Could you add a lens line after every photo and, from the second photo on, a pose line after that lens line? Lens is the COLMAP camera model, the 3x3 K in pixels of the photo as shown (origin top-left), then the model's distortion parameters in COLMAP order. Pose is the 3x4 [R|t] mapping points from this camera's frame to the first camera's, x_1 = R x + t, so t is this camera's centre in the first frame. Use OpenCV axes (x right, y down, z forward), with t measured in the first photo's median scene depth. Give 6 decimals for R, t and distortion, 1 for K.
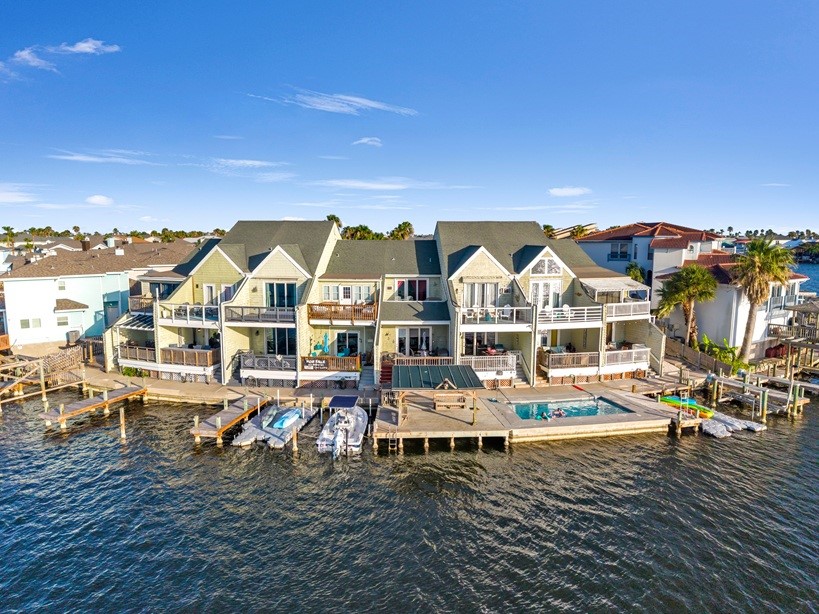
lens RADIAL K [[540.4, 0, 409.5], [0, 540.4, 307.0], [0, 0, 1]] dist [0.025825, -0.001807]
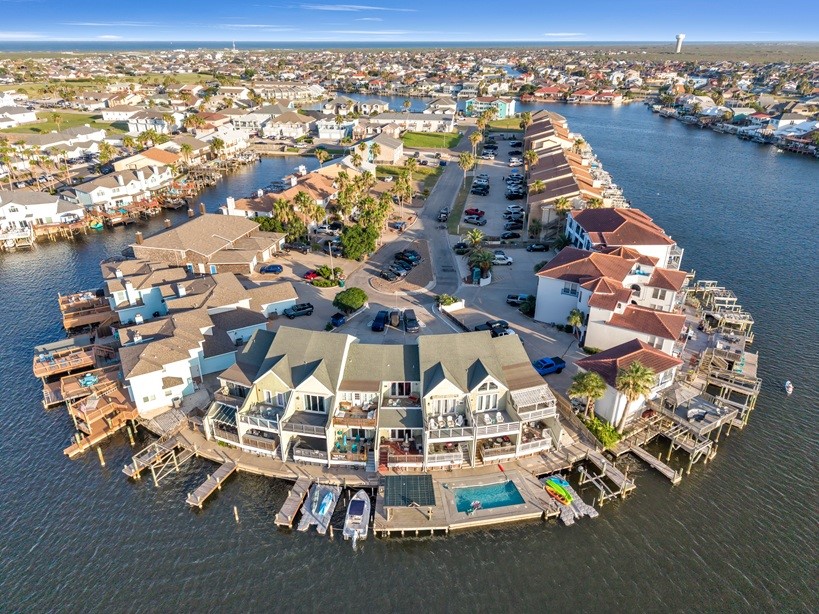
lens RADIAL K [[540.4, 0, 409.5], [0, 540.4, 307.0], [0, 0, 1]] dist [0.025825, -0.001807]
pose [[0.999768, 0.012537, -0.017515, 0.058485], [-0.006520, 0.951153, 0.308652, -0.791070], [0.020529, -0.308466, 0.951014, -0.393559]]
